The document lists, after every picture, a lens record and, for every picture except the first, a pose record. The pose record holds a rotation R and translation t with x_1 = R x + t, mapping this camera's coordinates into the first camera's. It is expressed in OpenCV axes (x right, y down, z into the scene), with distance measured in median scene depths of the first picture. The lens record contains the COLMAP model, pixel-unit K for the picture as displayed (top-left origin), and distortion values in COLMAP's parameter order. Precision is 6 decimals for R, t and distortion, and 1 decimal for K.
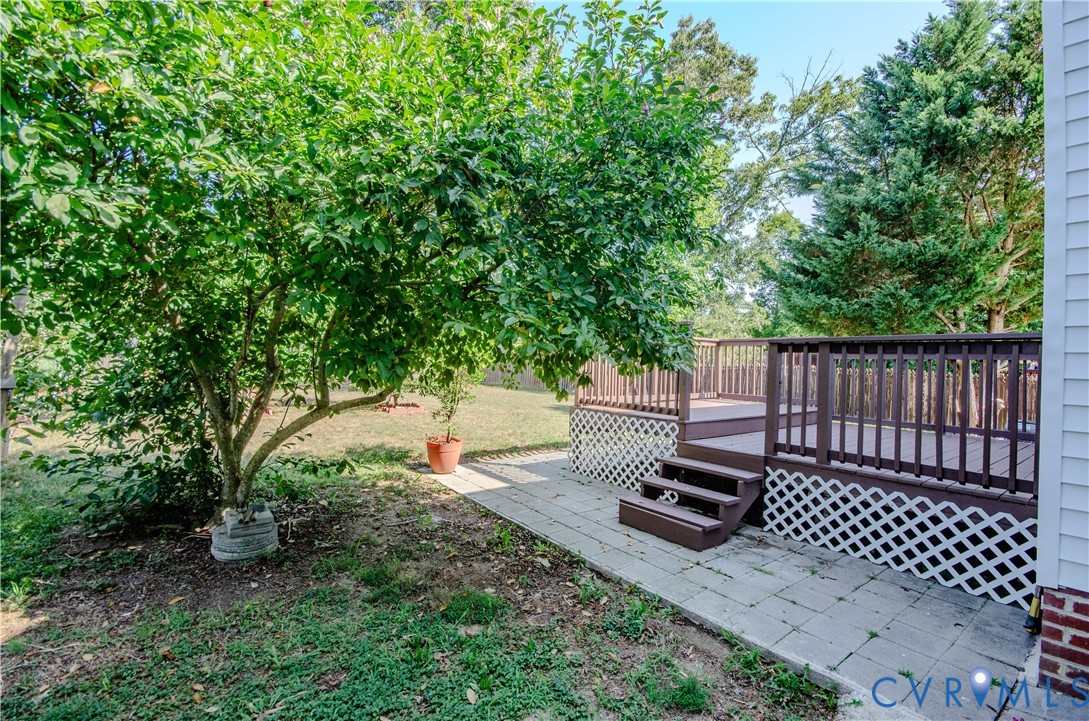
lens RADIAL K [[476.1, 0, 545.9], [0, 476.1, 362.0], [0, 0, 1]] dist [-0.003195, 0.000563]
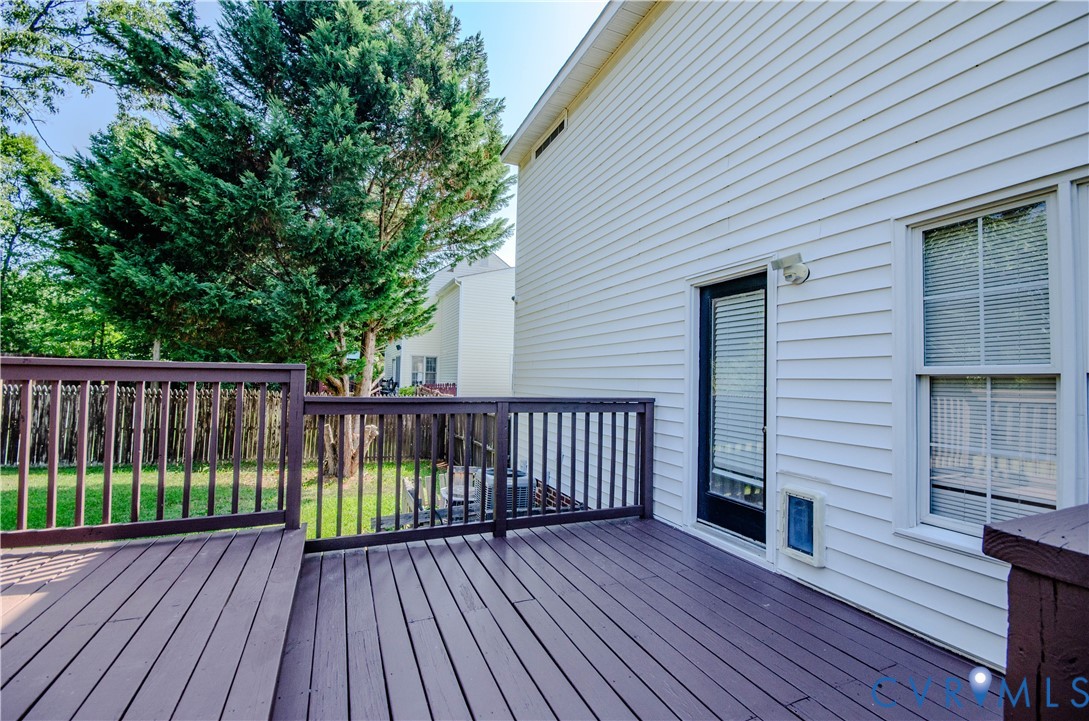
lens RADIAL K [[476.1, 0, 547.0], [0, 476.1, 362.5], [0, 0, 1]] dist [-0.003195, 0.000563]
pose [[0.240824, 0.016765, 0.970424, 0.159470], [-0.021927, 0.999690, -0.011829, -0.041537], [-0.970321, -0.018430, 0.241117, 0.497497]]
